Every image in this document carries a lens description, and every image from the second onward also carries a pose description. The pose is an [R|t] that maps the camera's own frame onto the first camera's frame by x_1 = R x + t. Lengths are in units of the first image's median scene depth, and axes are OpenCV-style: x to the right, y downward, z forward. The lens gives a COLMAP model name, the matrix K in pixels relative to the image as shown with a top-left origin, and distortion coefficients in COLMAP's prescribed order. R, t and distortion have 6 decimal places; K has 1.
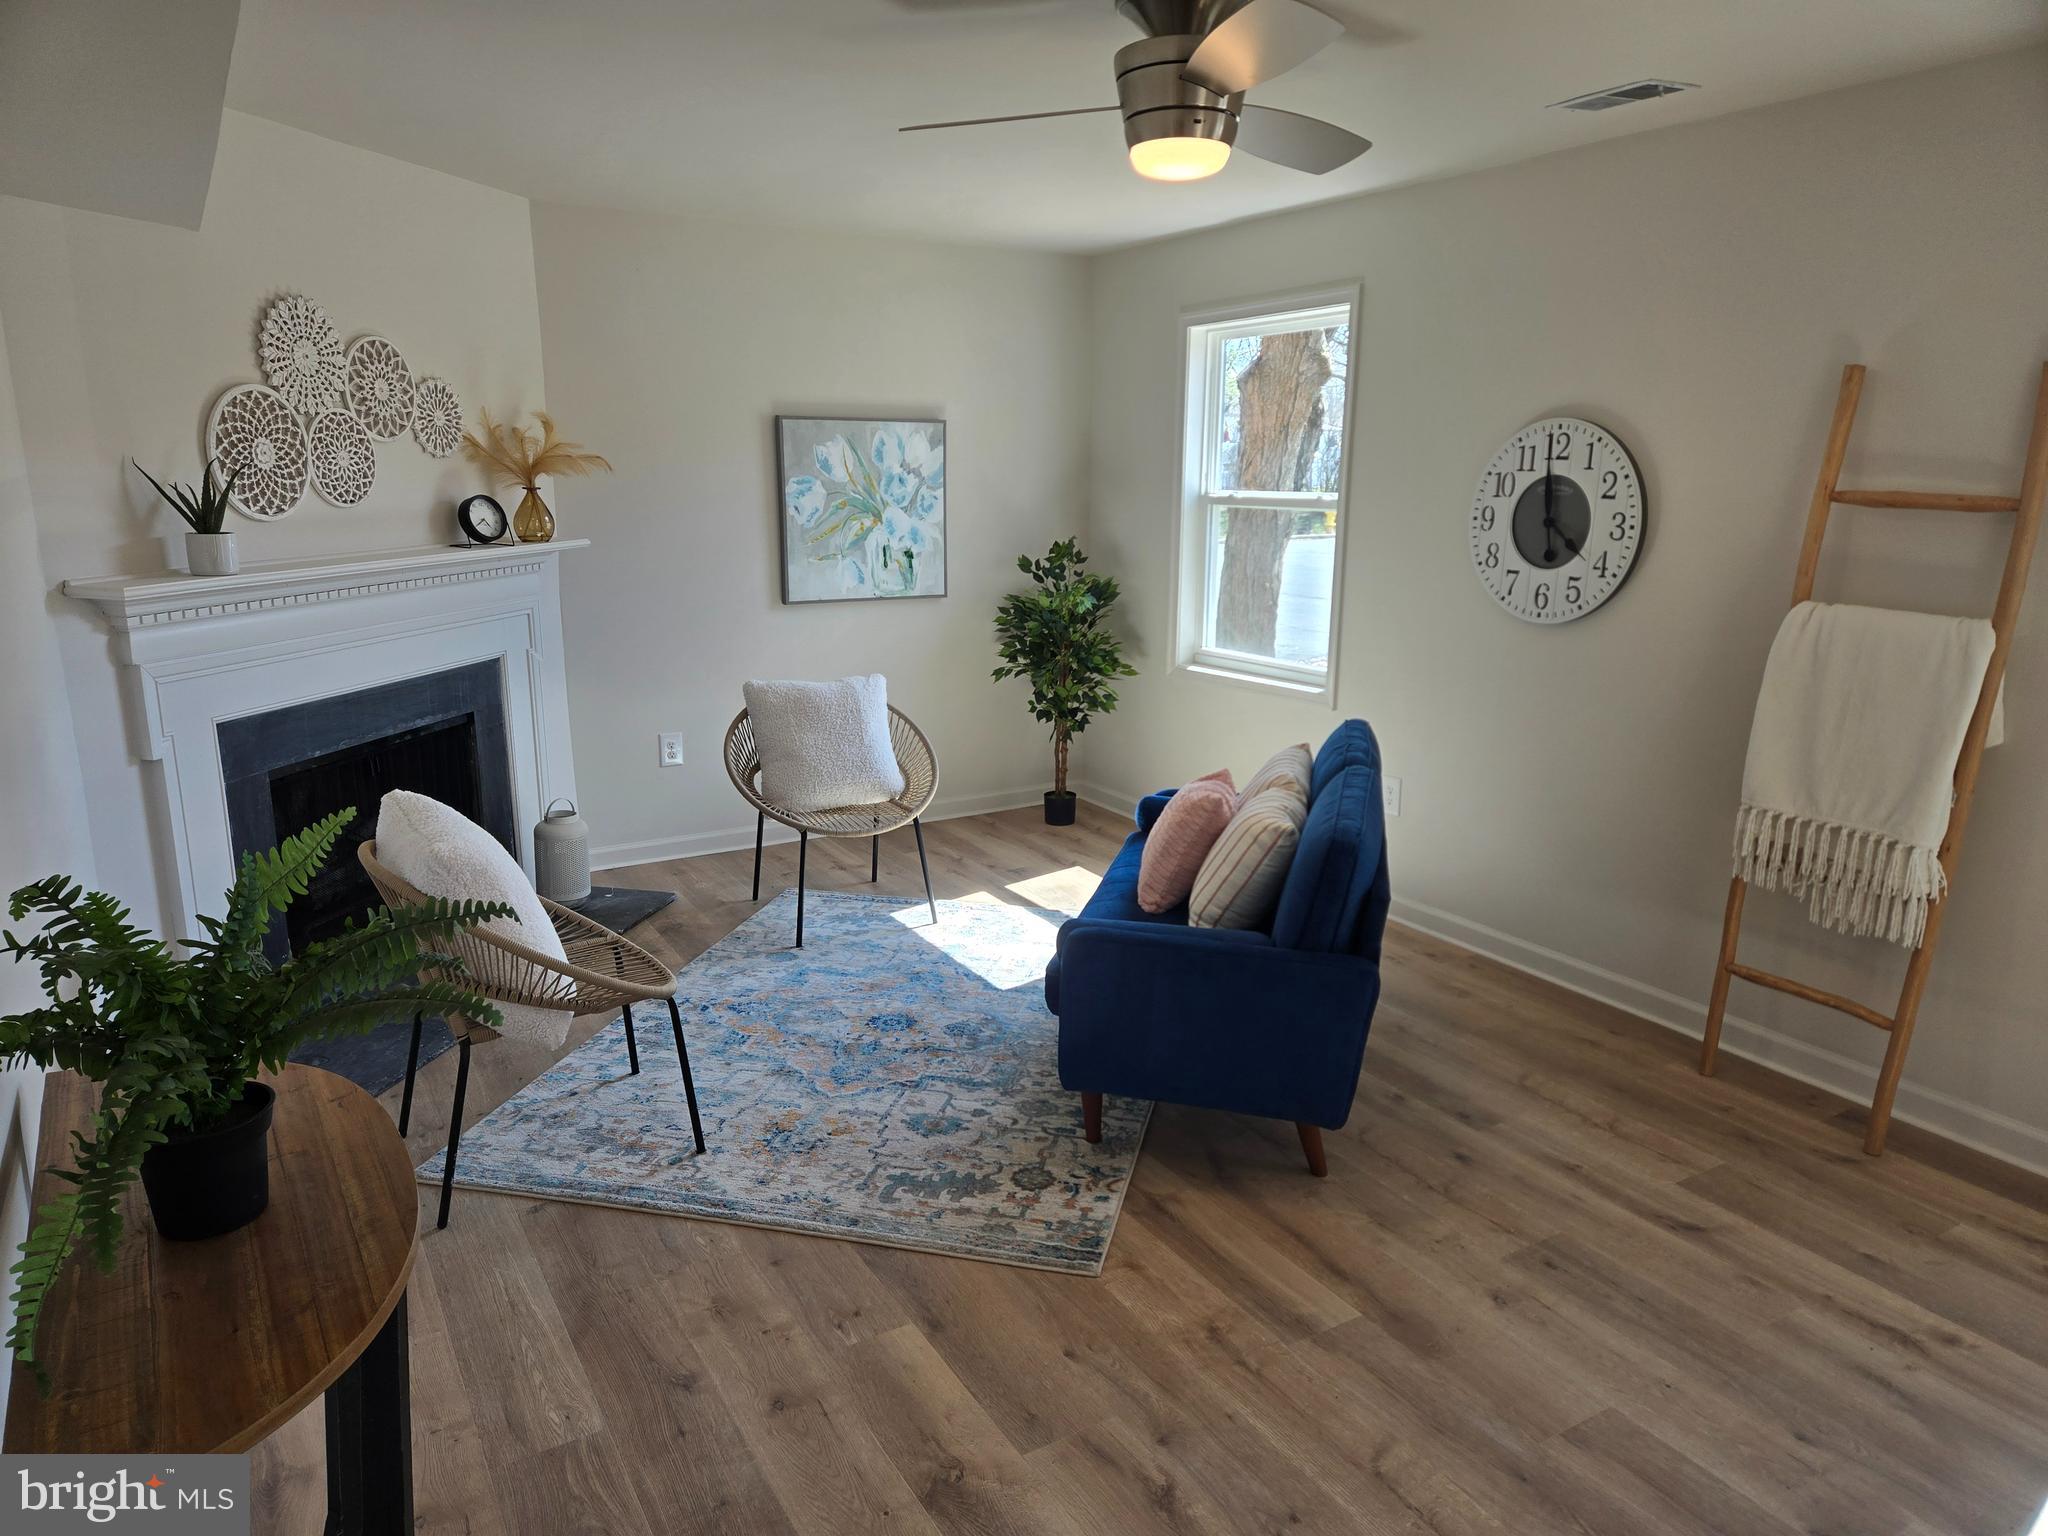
lens RADIAL K [[1356.7, 0, 1027.0], [0, 1356.7, 773.7], [0, 0, 1]] dist [0.102434, -0.087105]
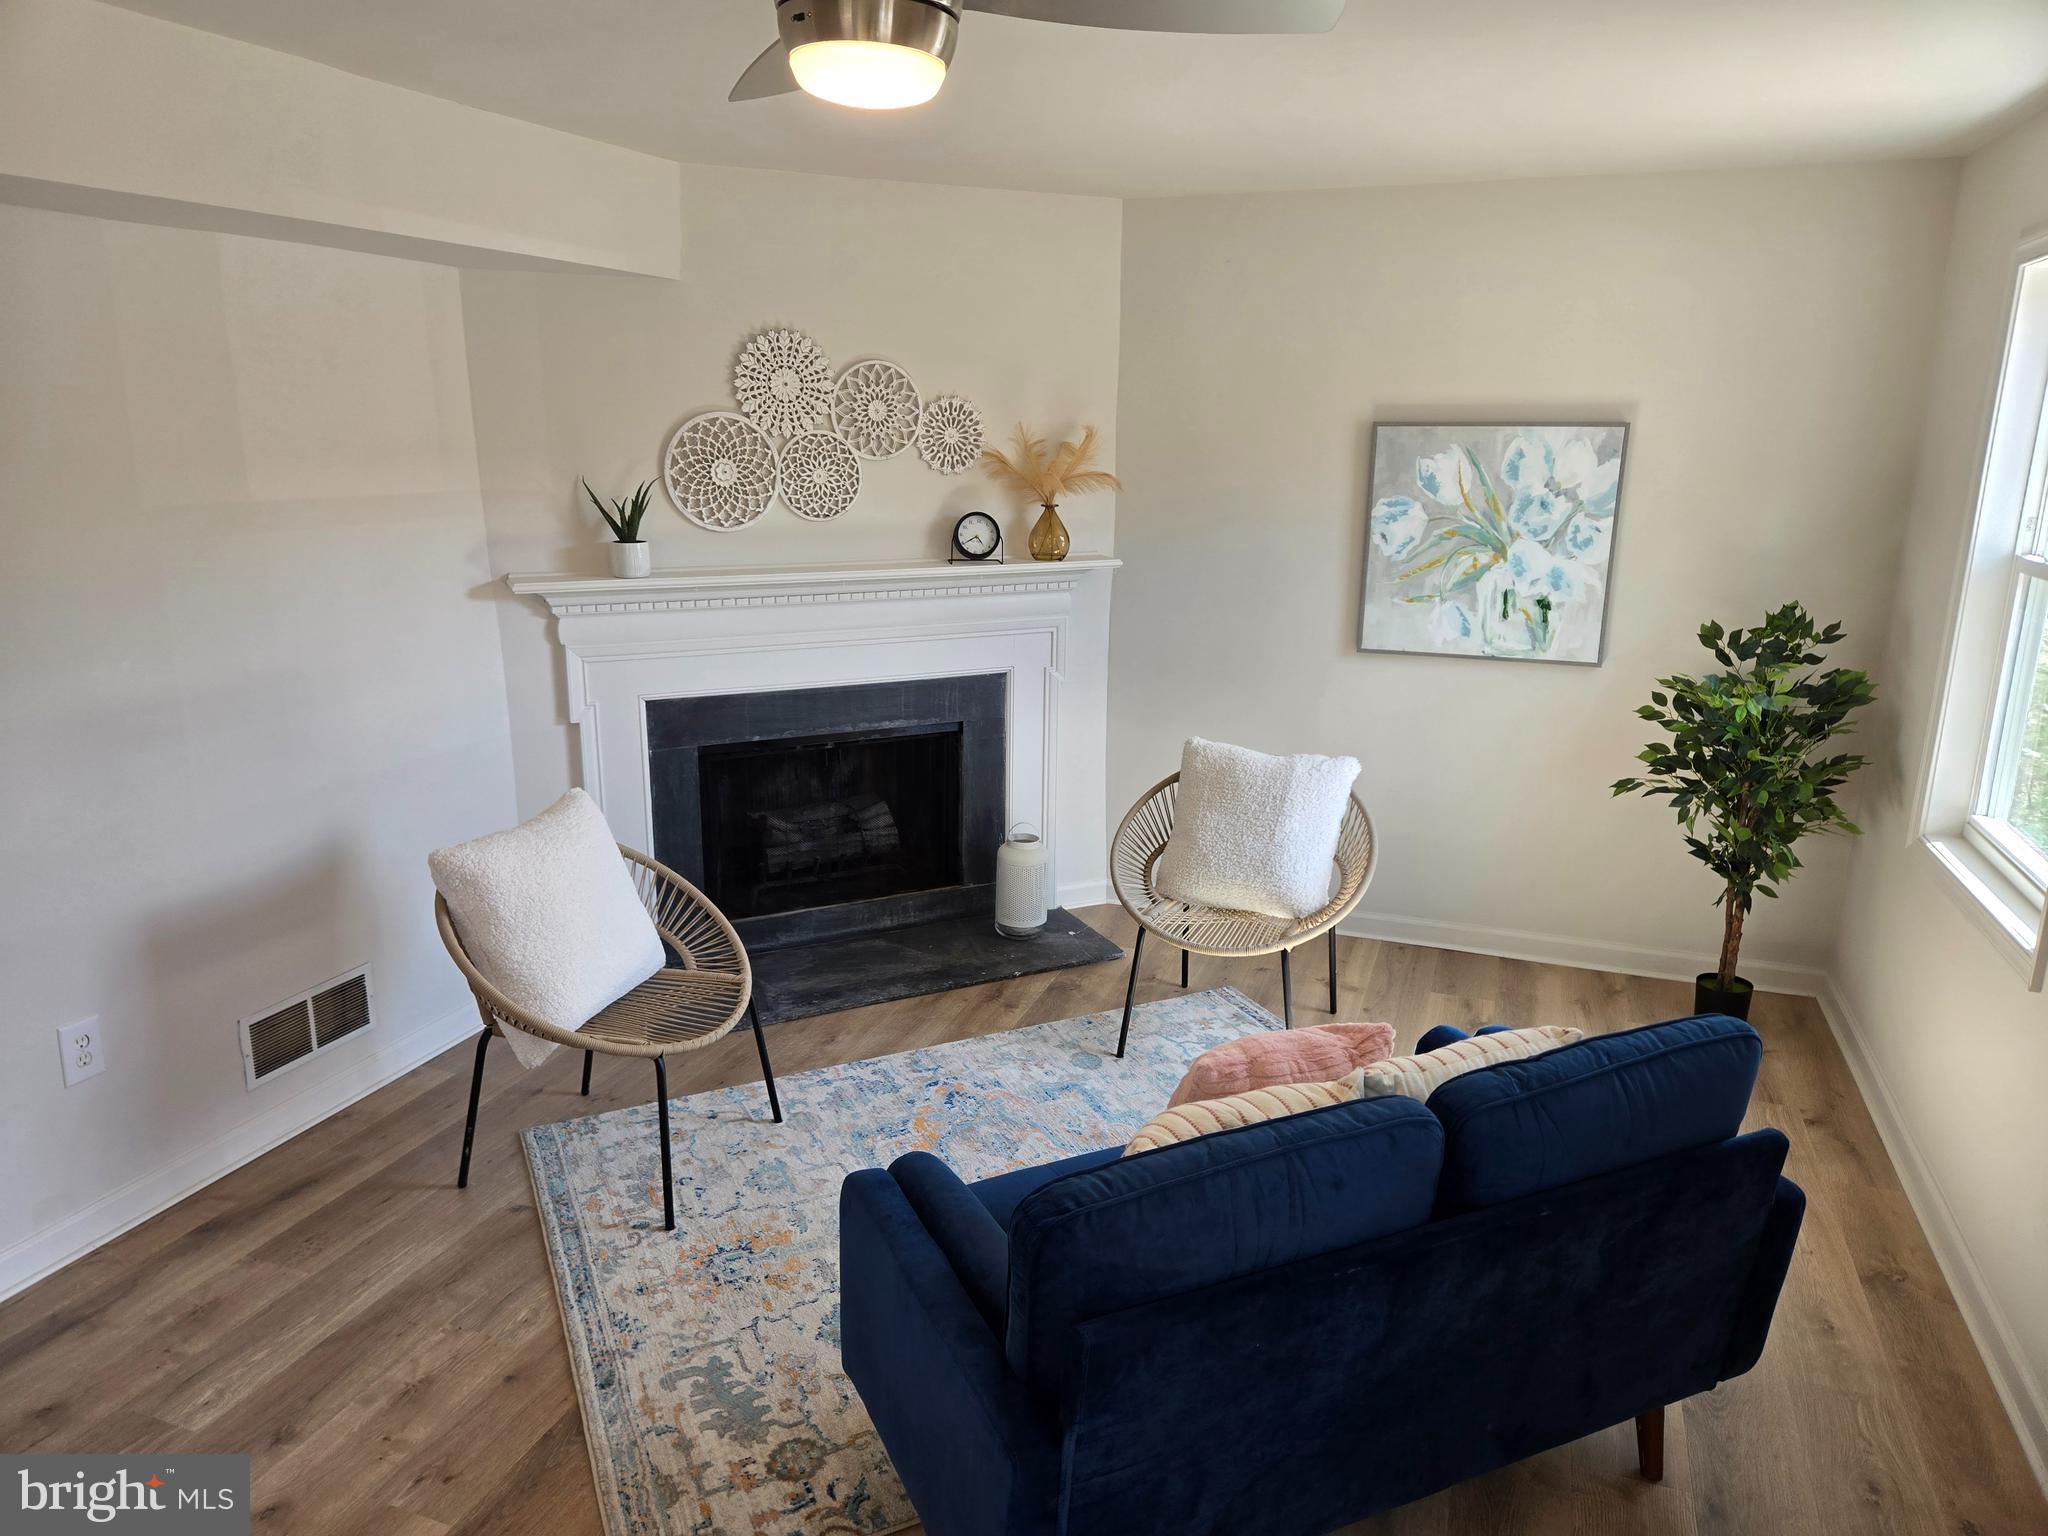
lens RADIAL K [[1366.2, 0, 1037.0], [0, 1366.2, 766.5], [0, 0, 1]] dist [0.096414, -0.092307]
pose [[0.625234, 0.192370, -0.756358, 0.428496], [-0.182867, 0.978276, 0.097647, -0.128588], [0.758711, 0.077261, 0.646829, 0.410296]]
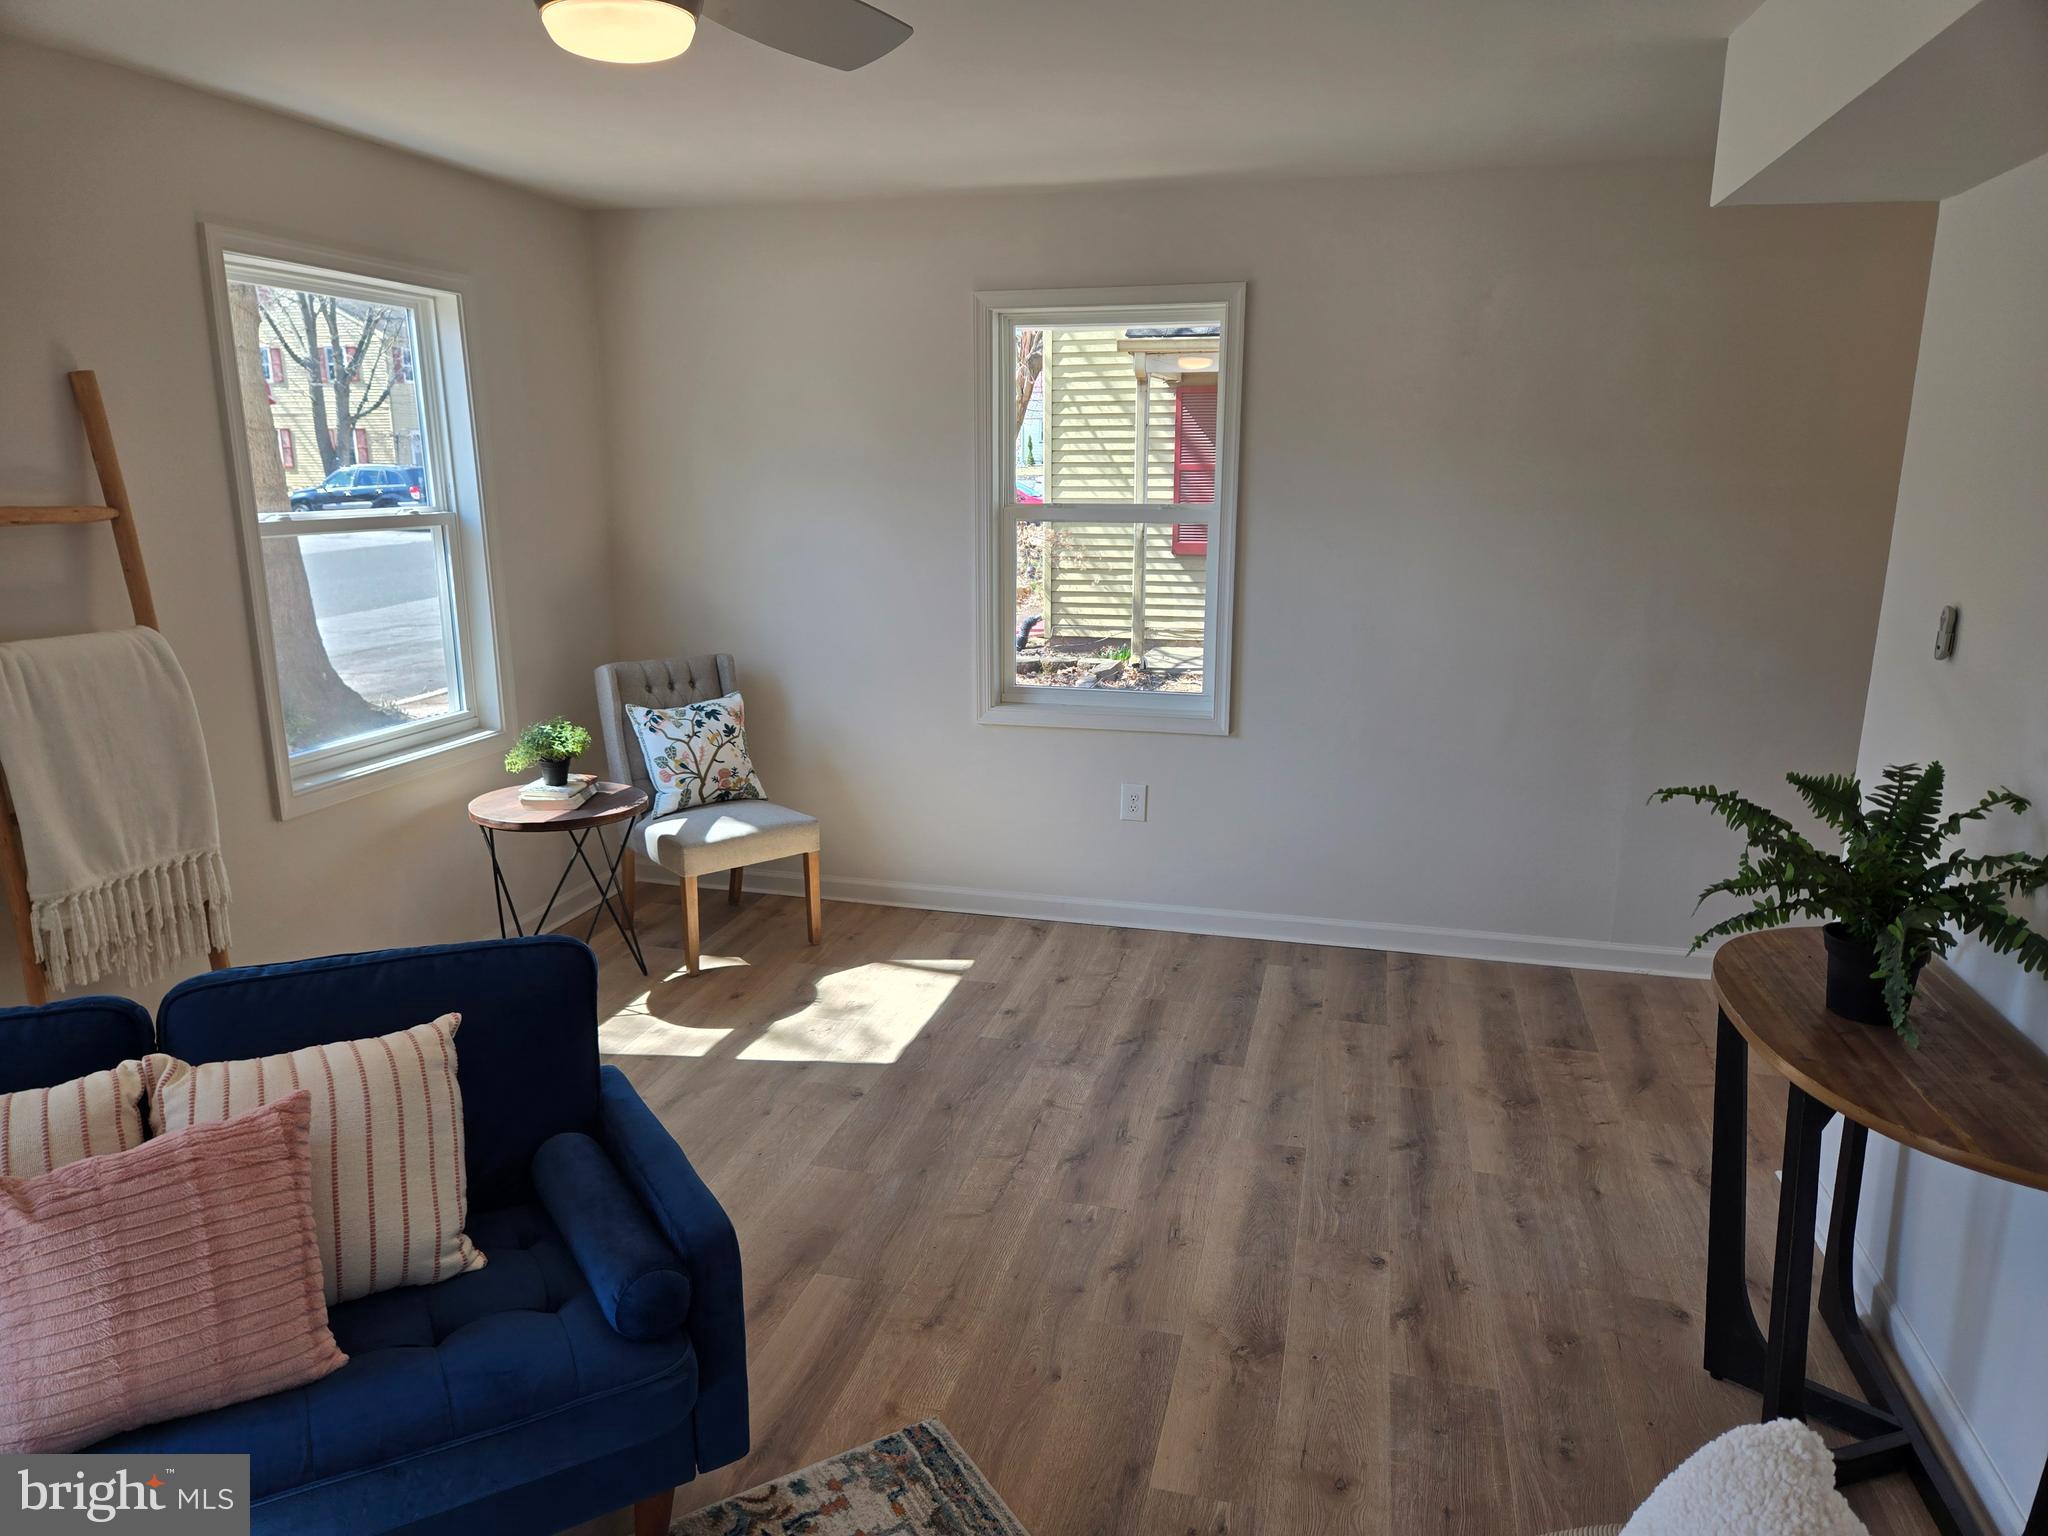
lens RADIAL K [[1356.7, 0, 1027.0], [0, 1356.7, 773.7], [0, 0, 1]] dist [0.102434, -0.087105]
pose [[-0.700712, -0.167479, 0.693508, -0.333827], [0.157886, 0.911553, 0.379661, -0.207209], [-0.695755, 0.375528, -0.612294, 0.854847]]
